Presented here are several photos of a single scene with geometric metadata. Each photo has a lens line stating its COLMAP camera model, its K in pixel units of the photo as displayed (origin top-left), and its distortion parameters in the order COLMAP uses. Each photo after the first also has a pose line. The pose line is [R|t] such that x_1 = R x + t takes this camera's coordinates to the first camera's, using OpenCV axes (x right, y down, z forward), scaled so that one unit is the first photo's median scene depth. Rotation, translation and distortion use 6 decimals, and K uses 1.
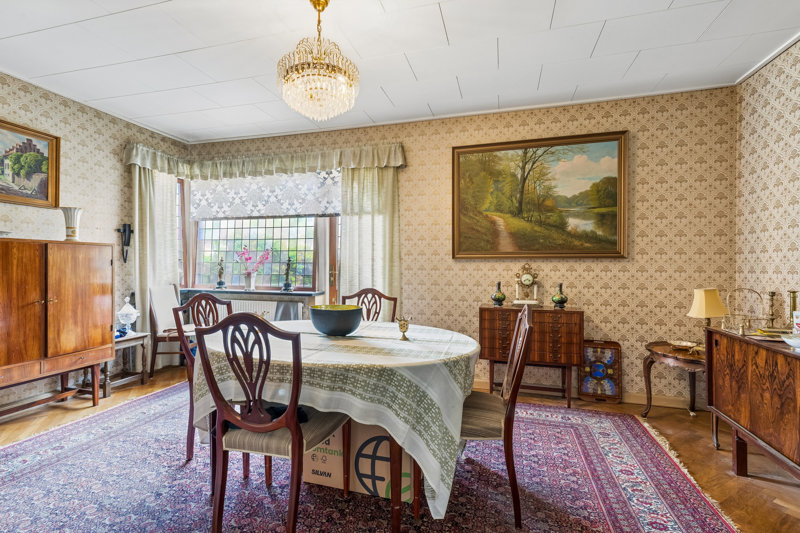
lens RADIAL K [[362.9, 0, 399.9], [0, 362.9, 270.8], [0, 0, 1]] dist [0.002721, 0.000381]
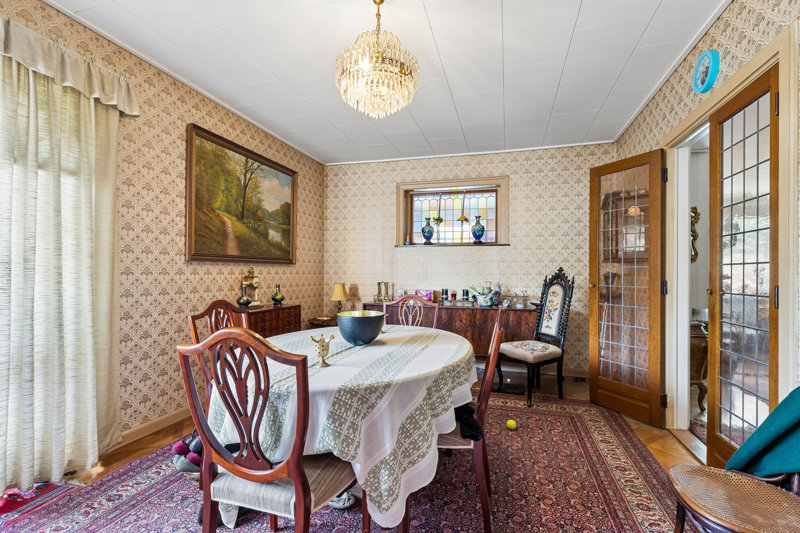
lens RADIAL K [[362.9, 0, 398.7], [0, 362.9, 269.3], [0, 0, 1]] dist [0.002721, 0.000381]
pose [[0.013252, -0.000504, 0.999912, -0.695037], [-0.010863, 0.999941, 0.000648, -0.019555], [-0.999853, -0.010870, 0.013246, 0.545867]]
